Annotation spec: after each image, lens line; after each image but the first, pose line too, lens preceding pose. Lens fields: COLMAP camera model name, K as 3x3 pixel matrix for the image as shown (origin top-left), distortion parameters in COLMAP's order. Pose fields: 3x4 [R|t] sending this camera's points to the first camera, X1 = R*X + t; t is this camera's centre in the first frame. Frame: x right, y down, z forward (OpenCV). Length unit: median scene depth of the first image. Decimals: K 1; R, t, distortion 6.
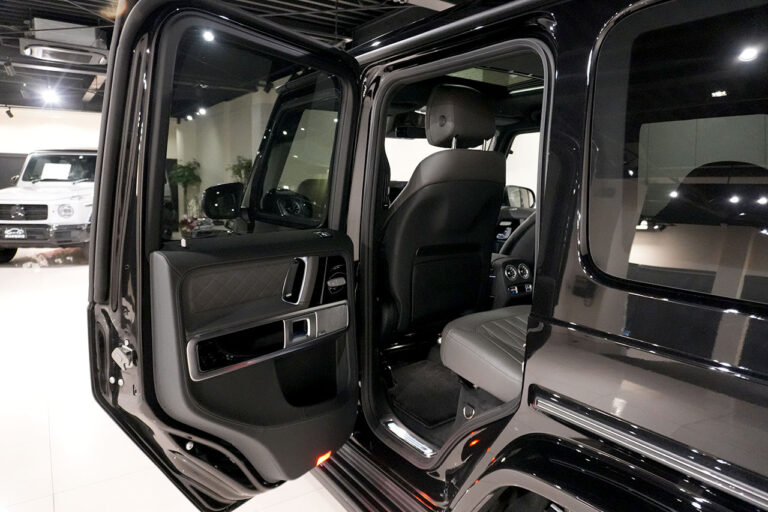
lens RADIAL K [[540.8, 0, 386.1], [0, 540.8, 273.9], [0, 0, 1]] dist [-0.040309, 0.000387]
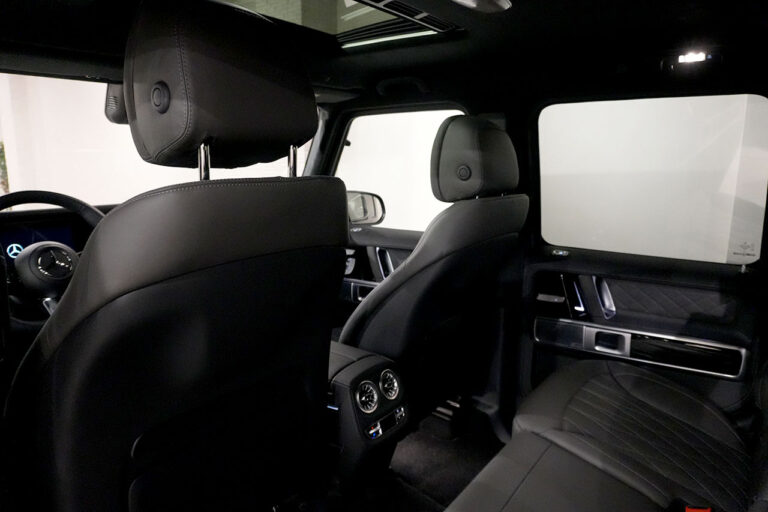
lens RADIAL K [[540.8, 0, 386.1], [0, 540.8, 273.9], [0, 0, 1]] dist [-0.040309, 0.000387]
pose [[0.954252, -0.071461, 0.290337, 0.105913], [0.057652, 0.996773, 0.055853, -0.144517], [-0.293391, -0.036559, 0.955293, 0.499973]]
